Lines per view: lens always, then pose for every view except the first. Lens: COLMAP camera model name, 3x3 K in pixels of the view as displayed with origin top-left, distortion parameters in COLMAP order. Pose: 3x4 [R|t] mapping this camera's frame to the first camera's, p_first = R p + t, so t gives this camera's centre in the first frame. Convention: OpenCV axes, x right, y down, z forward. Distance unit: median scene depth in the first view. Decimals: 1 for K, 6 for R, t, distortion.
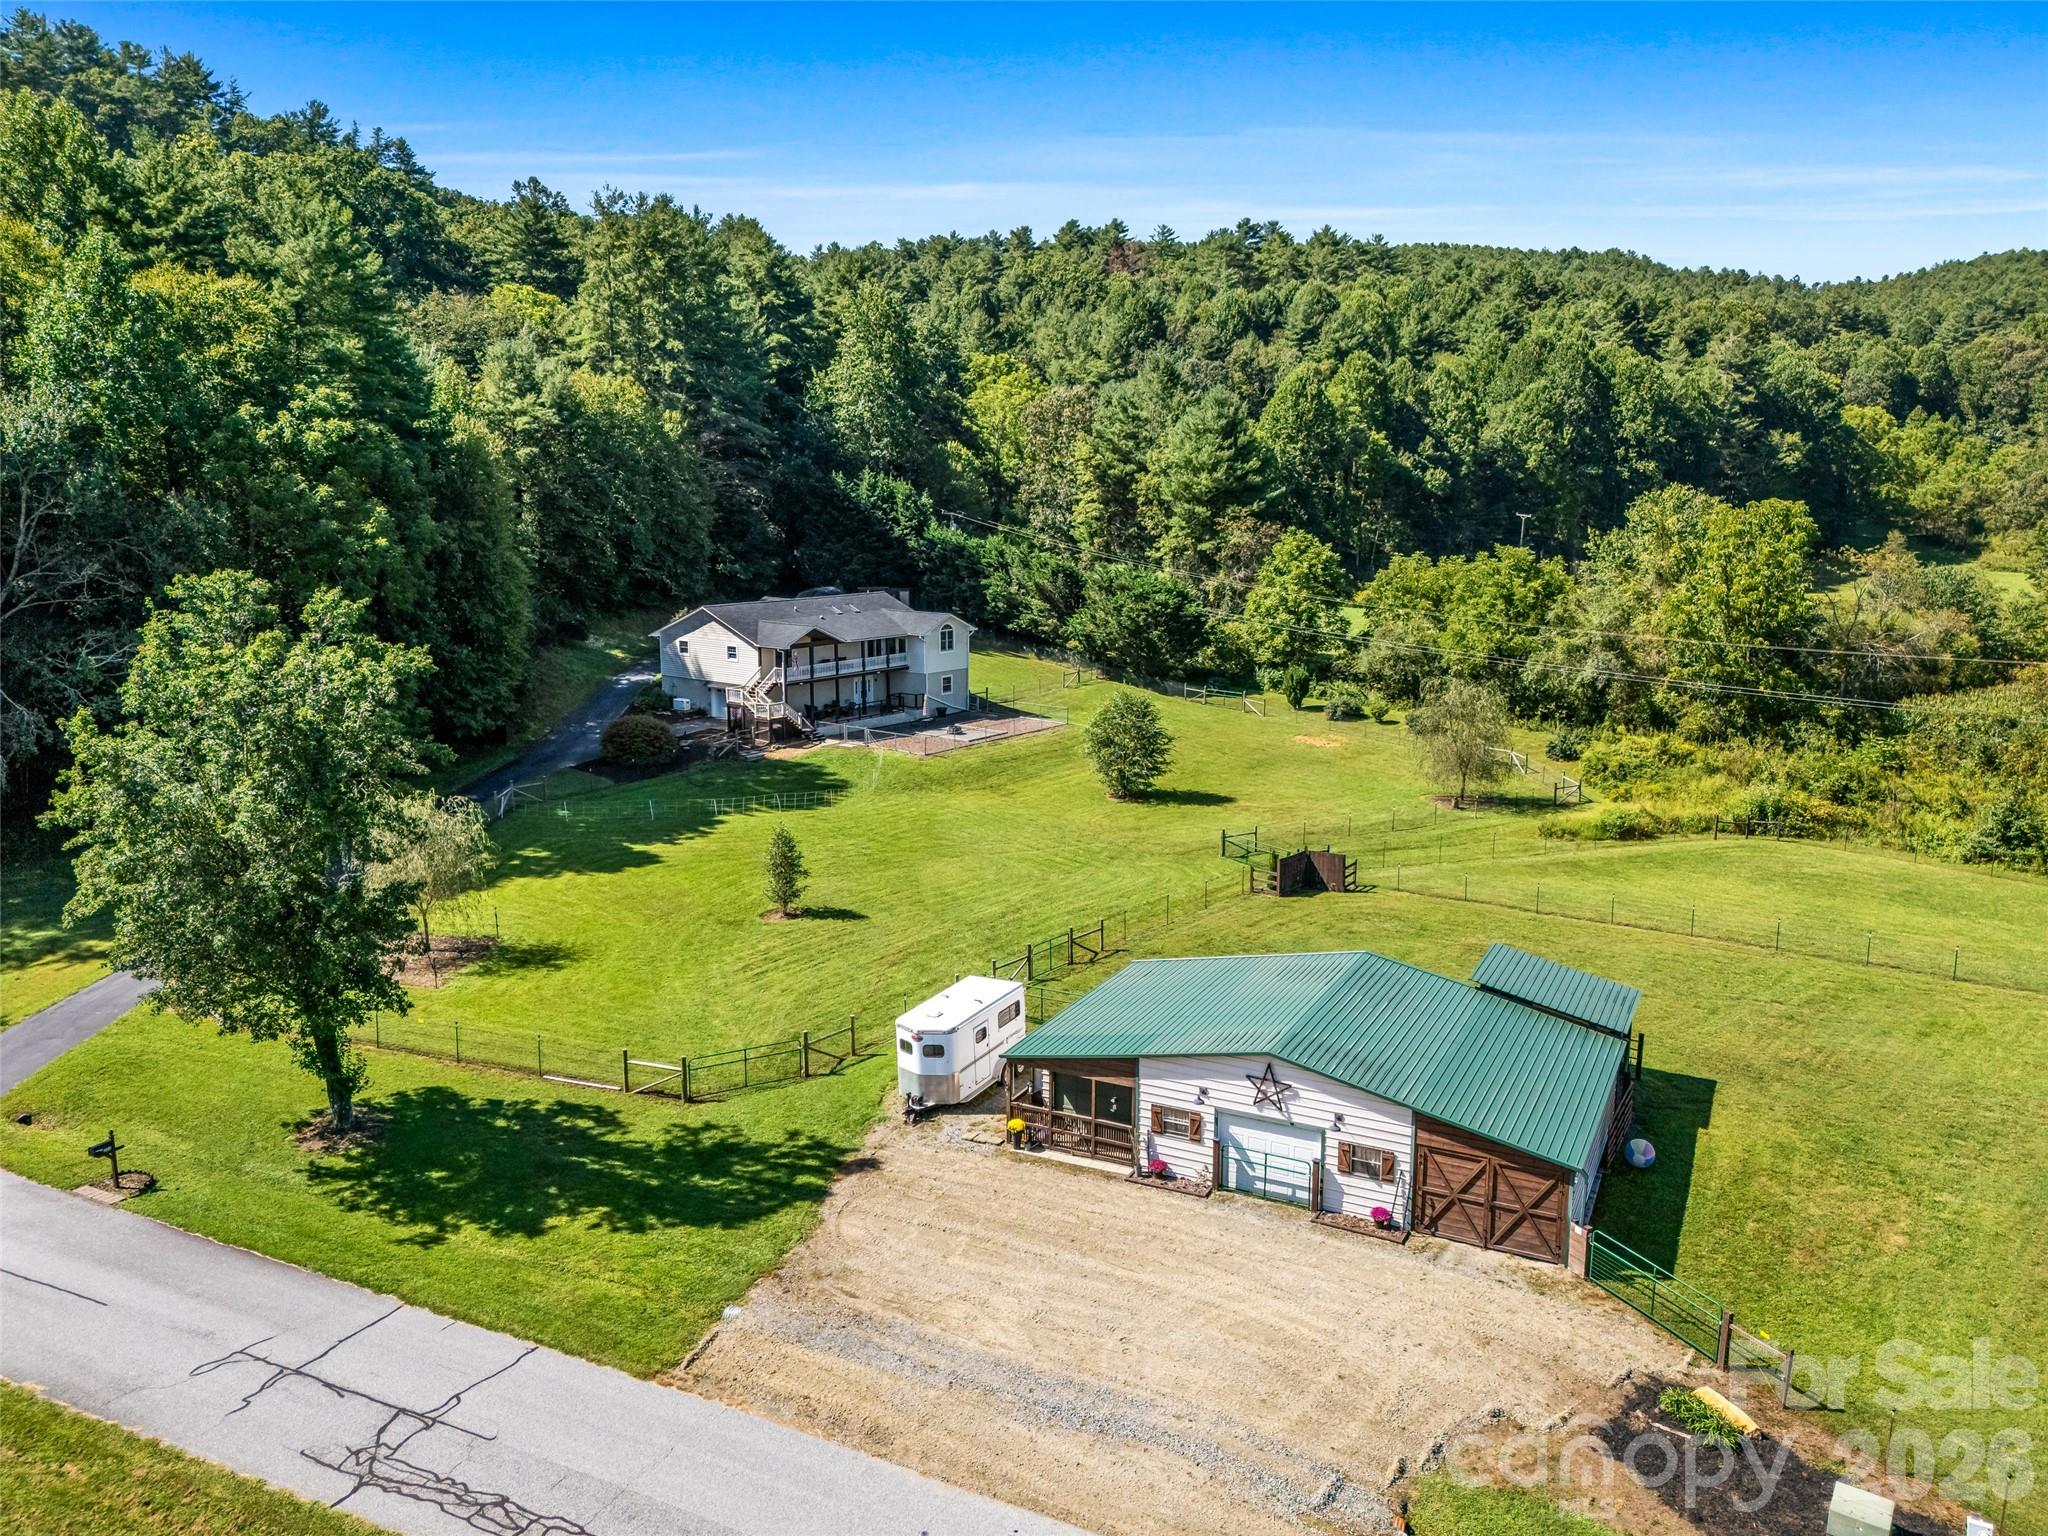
lens RADIAL K [[1511.9, 0, 1022.8], [0, 1511.9, 770.7], [0, 0, 1]] dist [0.081575, -0.073117]
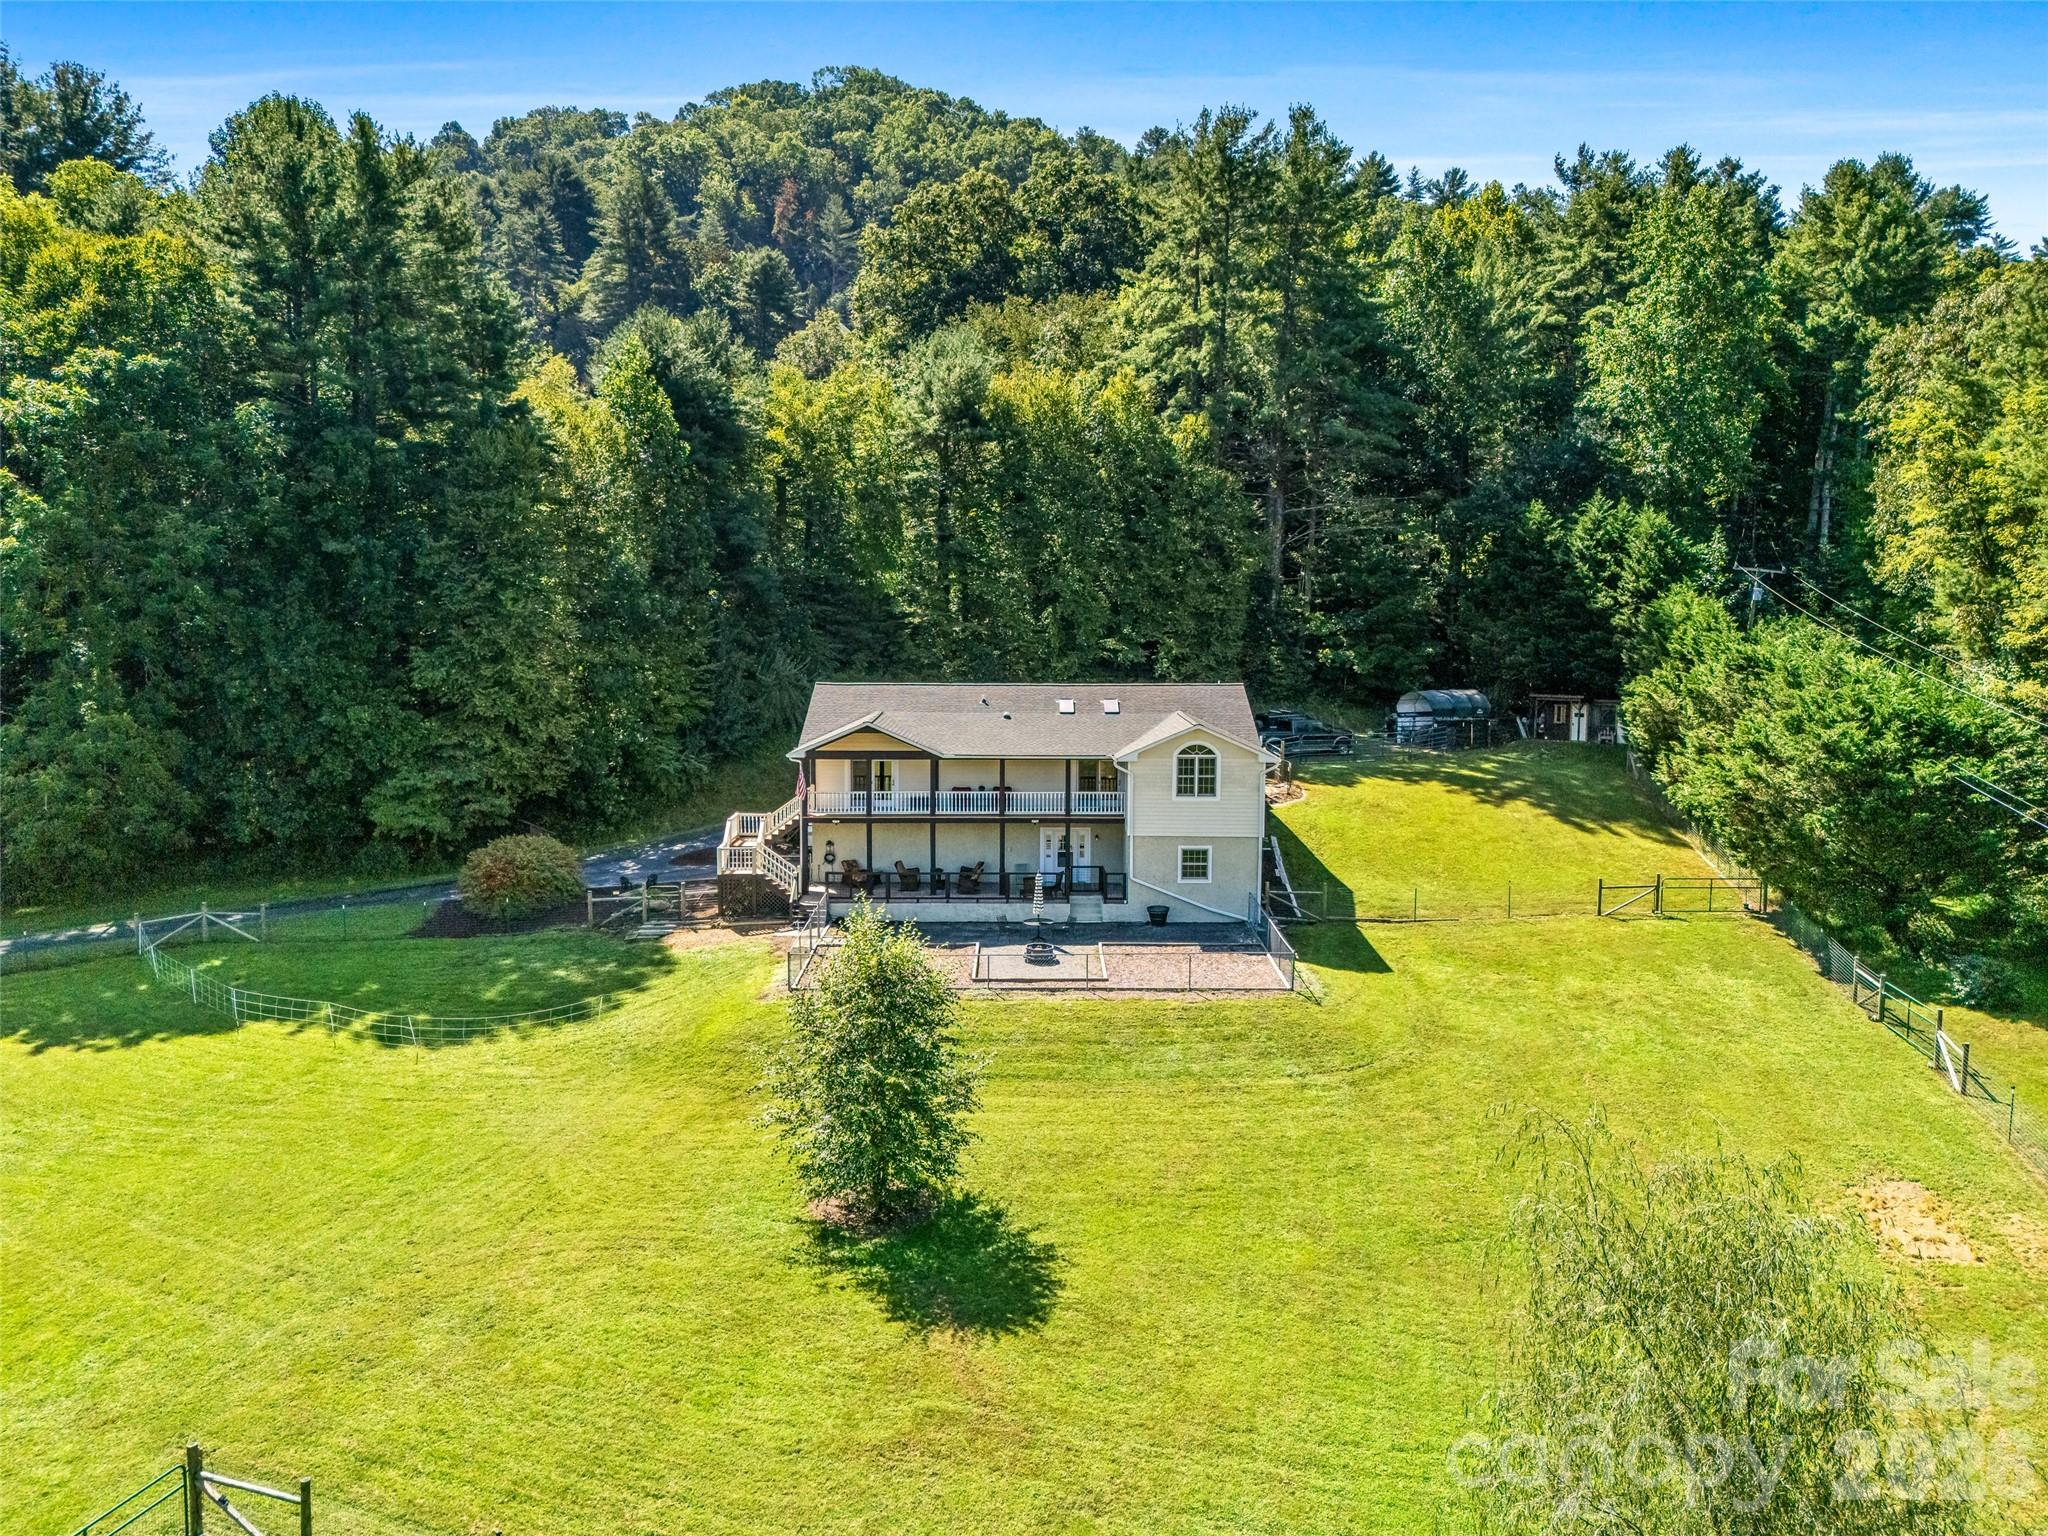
lens RADIAL K [[1511.9, 0, 1030.6], [0, 1511.9, 759.9], [0, 0, 1]] dist [0.081575, -0.073117]
pose [[0.608692, 0.083938, -0.788954, 0.319560], [-0.153473, 0.988064, -0.013285, -0.077274], [0.778422, 0.129170, 0.614308, 0.652303]]
